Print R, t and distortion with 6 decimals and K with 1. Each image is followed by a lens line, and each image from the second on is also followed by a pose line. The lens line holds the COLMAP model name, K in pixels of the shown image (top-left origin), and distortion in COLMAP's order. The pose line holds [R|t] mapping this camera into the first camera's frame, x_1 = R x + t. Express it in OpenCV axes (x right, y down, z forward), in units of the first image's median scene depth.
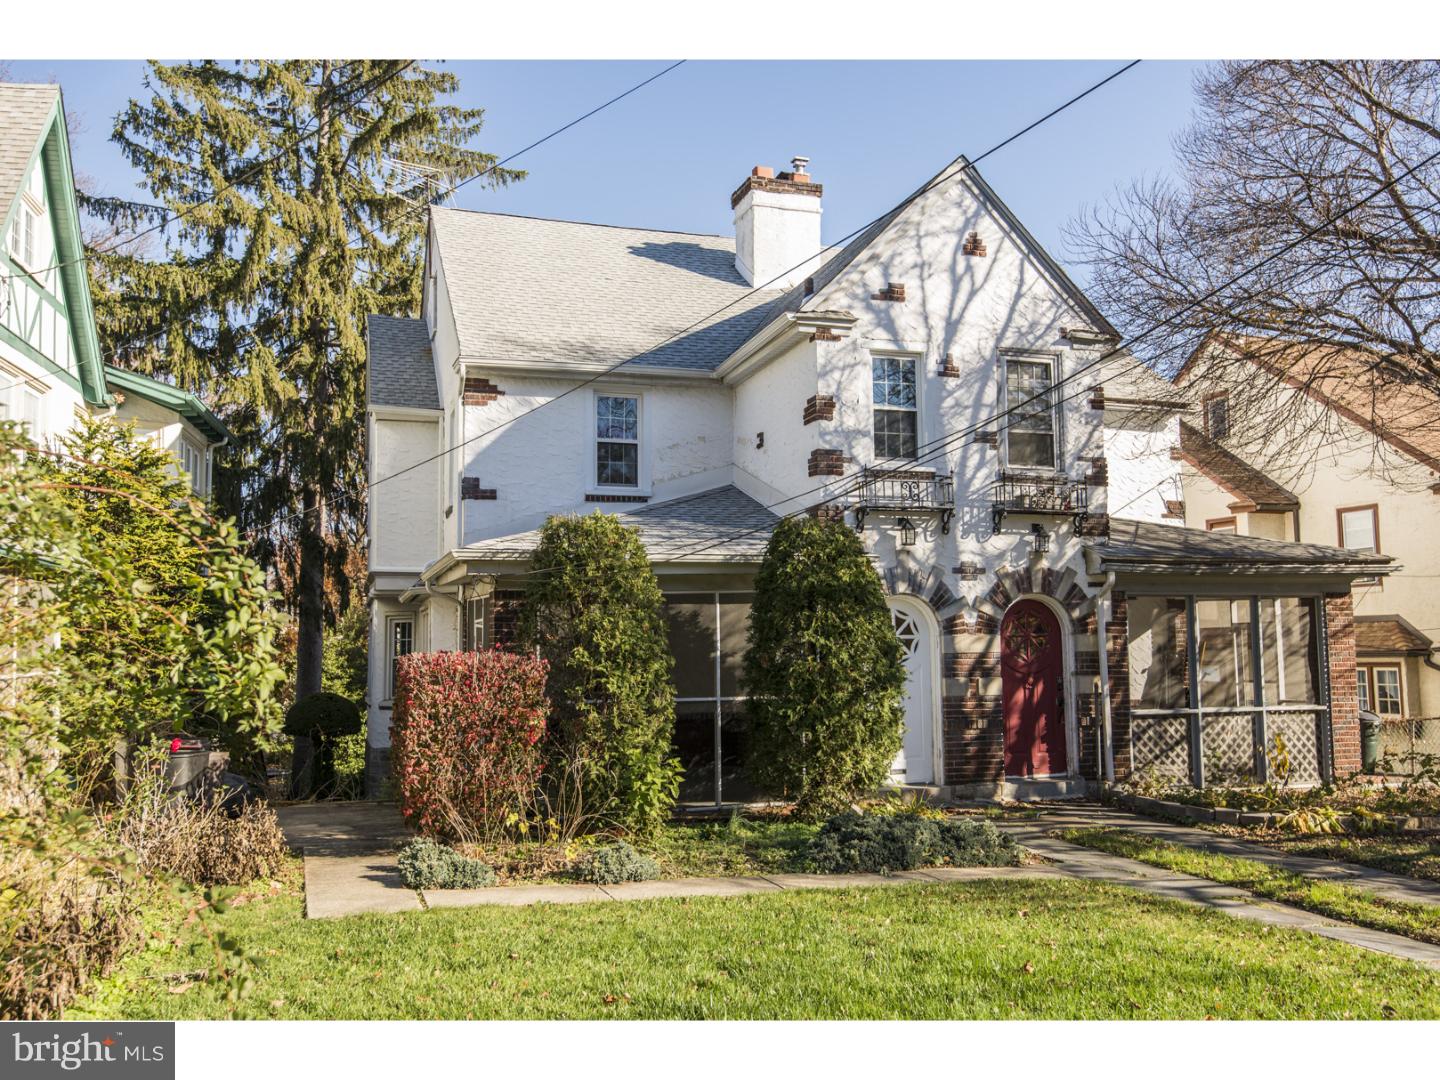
lens RADIAL K [[1254.6, 0, 720.0], [0, 1254.6, 540.0], [0, 0, 1]] dist [0.012057, 0.002366]
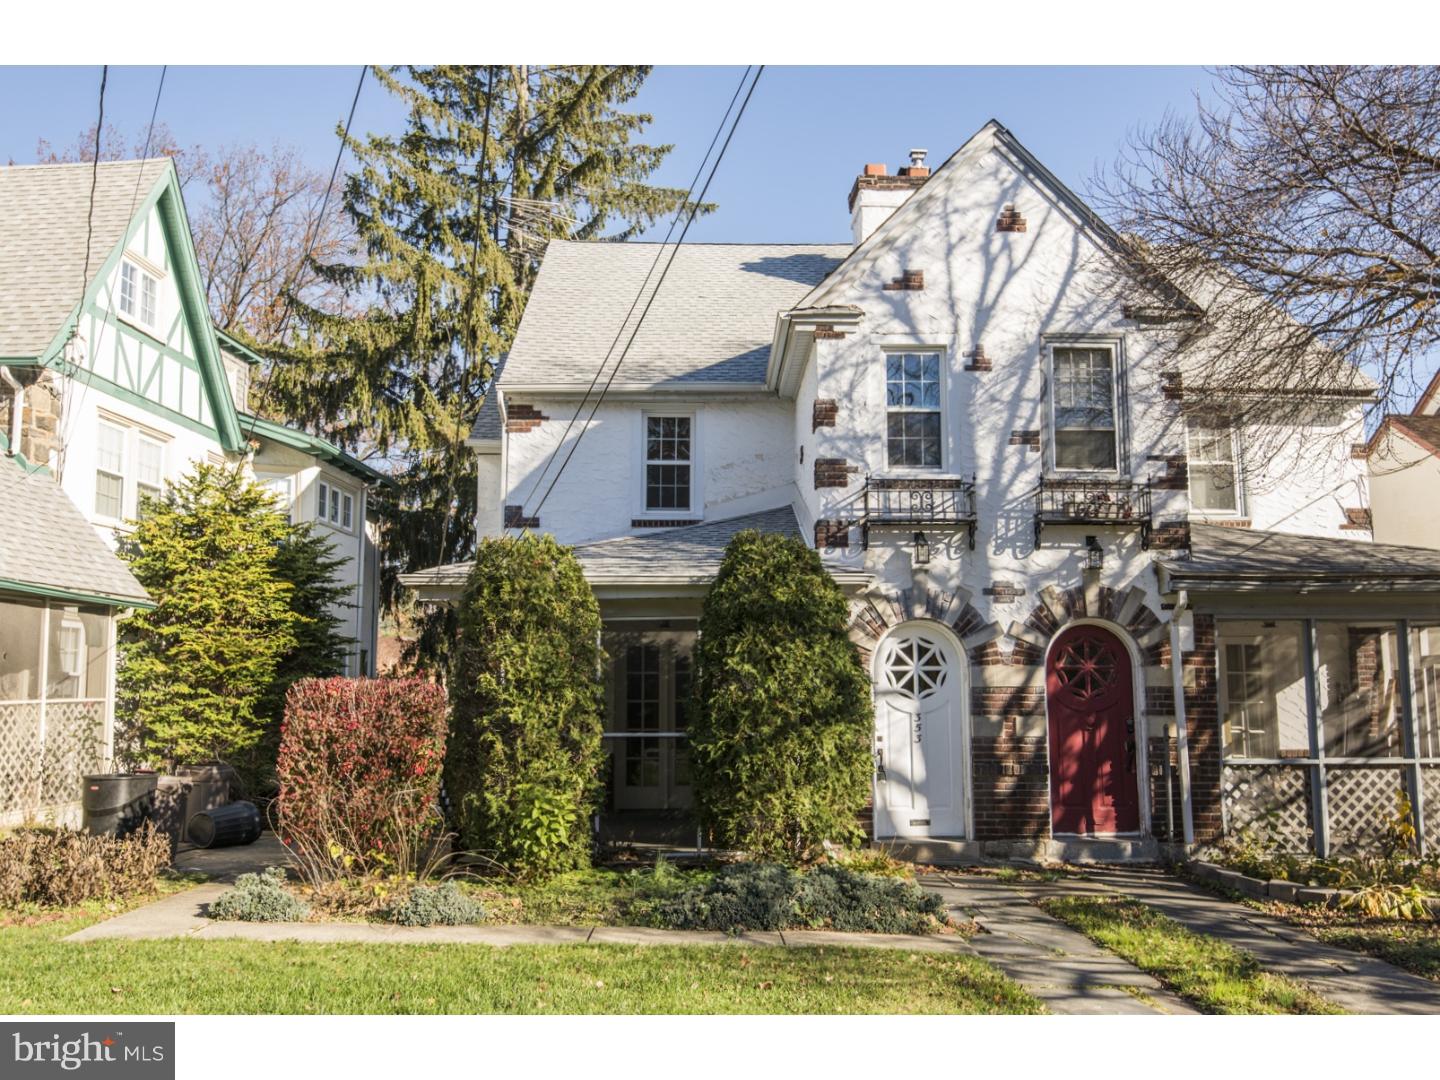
lens RADIAL K [[1285.6, 0, 720.0], [0, 1285.6, 540.0], [0, 0, 1]] dist [0.009837, 0.002222]
pose [[0.959512, -0.026294, -0.280439, 0.256214], [0.016420, 0.999162, -0.037500, 0.018577], [0.281190, 0.031376, 0.959139, 0.092137]]
